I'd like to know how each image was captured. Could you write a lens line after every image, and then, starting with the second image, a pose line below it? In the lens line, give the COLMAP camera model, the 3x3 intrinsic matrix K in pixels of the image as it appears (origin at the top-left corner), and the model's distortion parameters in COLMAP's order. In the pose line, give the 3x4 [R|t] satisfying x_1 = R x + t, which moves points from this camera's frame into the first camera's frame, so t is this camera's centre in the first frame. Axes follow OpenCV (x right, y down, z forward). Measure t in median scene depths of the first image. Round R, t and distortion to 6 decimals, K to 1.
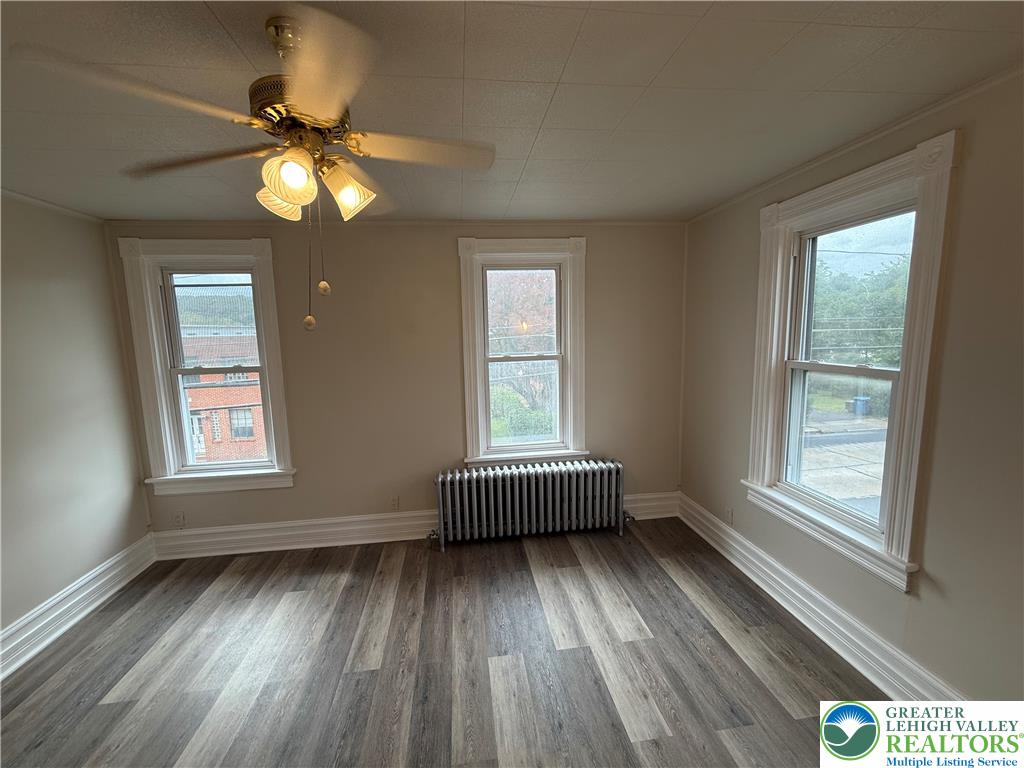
lens RADIAL K [[409.3, 0, 509.6], [0, 409.3, 383.1], [0, 0, 1]] dist [0.003335, 0.000148]
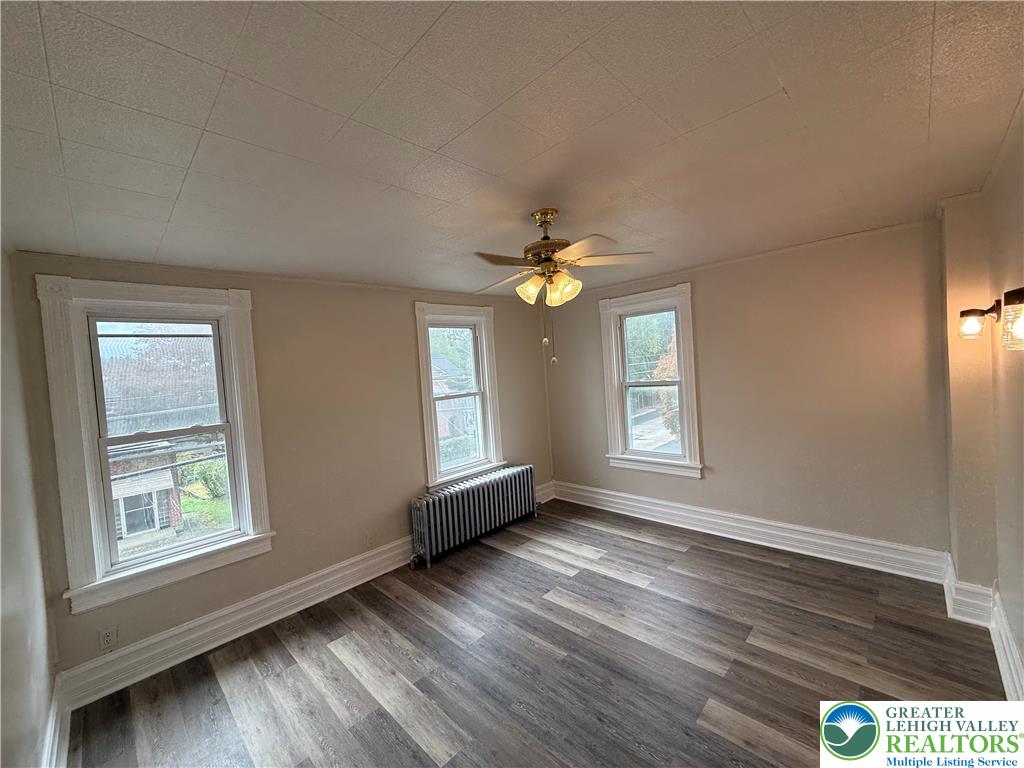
lens RADIAL K [[409.3, 0, 509.6], [0, 409.3, 383.1], [0, 0, 1]] dist [0.003335, 0.000148]
pose [[0.787063, -0.053757, 0.614526, -0.678043], [0.130957, 0.988049, -0.081293, 0.026634], [-0.602812, 0.144459, 0.784697, -0.107242]]
